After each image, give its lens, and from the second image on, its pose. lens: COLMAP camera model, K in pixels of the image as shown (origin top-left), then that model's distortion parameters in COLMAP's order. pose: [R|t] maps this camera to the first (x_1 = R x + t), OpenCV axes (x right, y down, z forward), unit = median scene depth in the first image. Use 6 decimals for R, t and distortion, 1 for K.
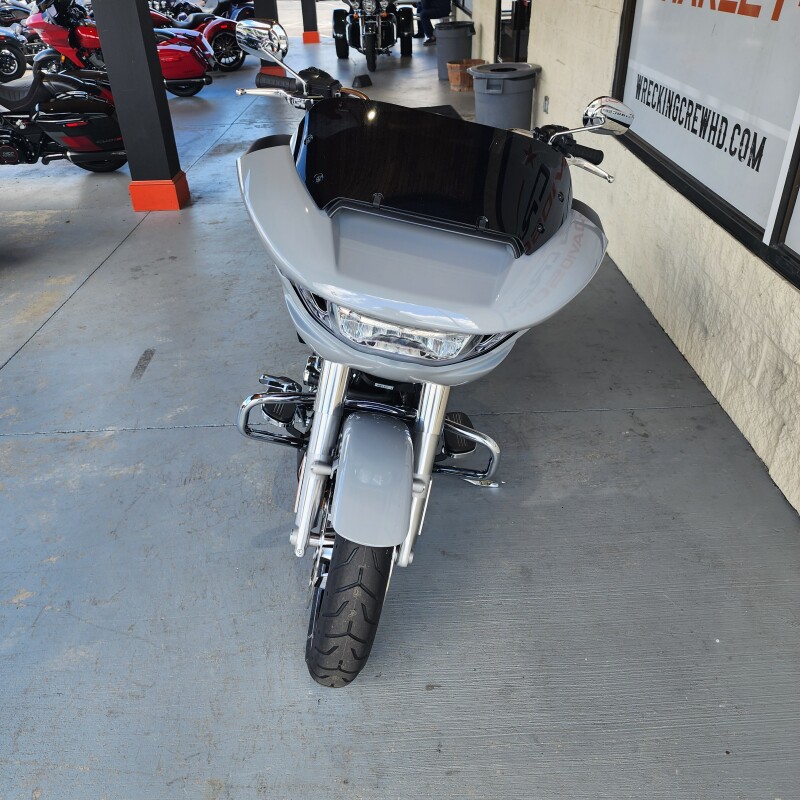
lens RADIAL K [[712.1, 0, 398.6], [0, 712.1, 390.9], [0, 0, 1]] dist [0.056388, -0.038826]
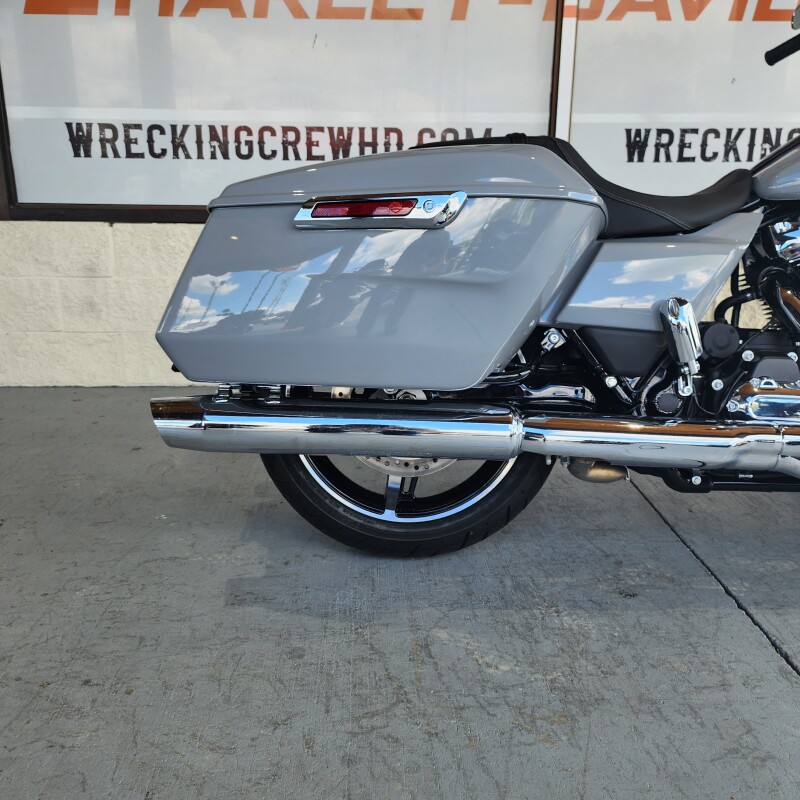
lens RADIAL K [[712.1, 0, 384.9], [0, 712.1, 393.7], [0, 0, 1]] dist [0.056388, -0.038826]
pose [[-0.008541, -0.236936, 0.971488, -0.594631], [0.515643, 0.831350, 0.207292, -0.326047], [-0.856761, 0.502711, 0.115074, 1.208374]]
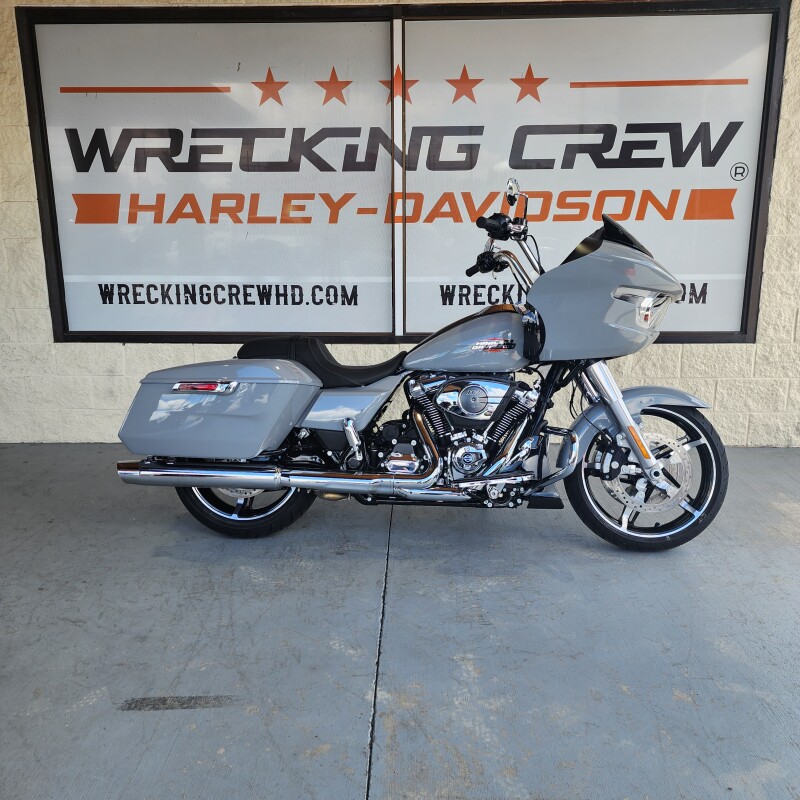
lens RADIAL K [[712.1, 0, 393.1], [0, 712.1, 396.2], [0, 0, 1]] dist [0.056388, -0.038826]
pose [[0.045191, -0.191181, 0.980514, -1.175873], [0.521766, 0.841517, 0.140032, -0.321565], [-0.851891, 0.505271, 0.137781, 0.831086]]
